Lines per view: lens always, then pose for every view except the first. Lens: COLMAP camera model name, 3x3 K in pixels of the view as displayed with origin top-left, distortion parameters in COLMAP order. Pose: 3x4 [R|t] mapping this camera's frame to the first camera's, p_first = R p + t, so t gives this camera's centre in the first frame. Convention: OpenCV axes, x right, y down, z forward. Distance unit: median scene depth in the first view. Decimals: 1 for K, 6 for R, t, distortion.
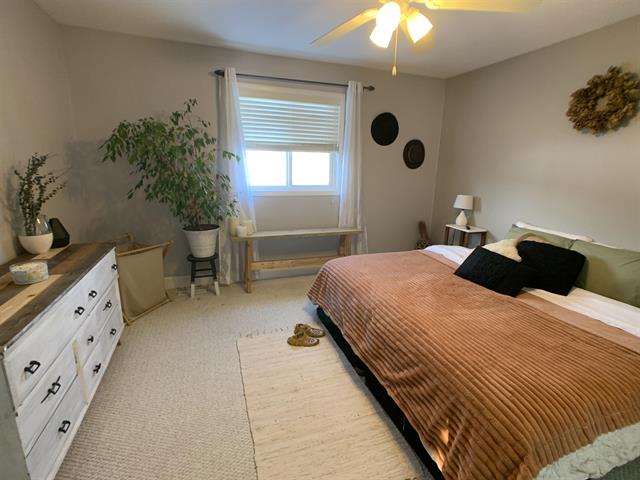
lens RADIAL K [[315.7, 0, 320.1], [0, 315.7, 236.9], [0, 0, 1]] dist [-0.016606, 0.005321]
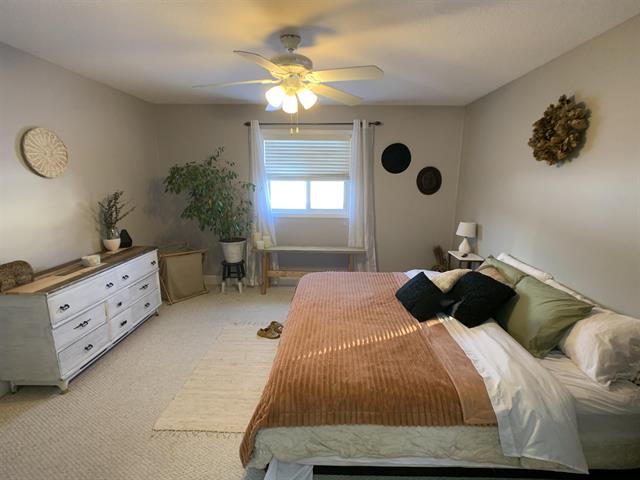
lens RADIAL K [[315.7, 0, 325.4], [0, 315.7, 242.1], [0, 0, 1]] dist [-0.016606, 0.005321]
pose [[0.931033, 0.059000, -0.360135, 0.456754], [-0.070288, 0.997359, -0.018317, -0.024471], [0.358103, 0.042367, 0.932721, -0.091118]]
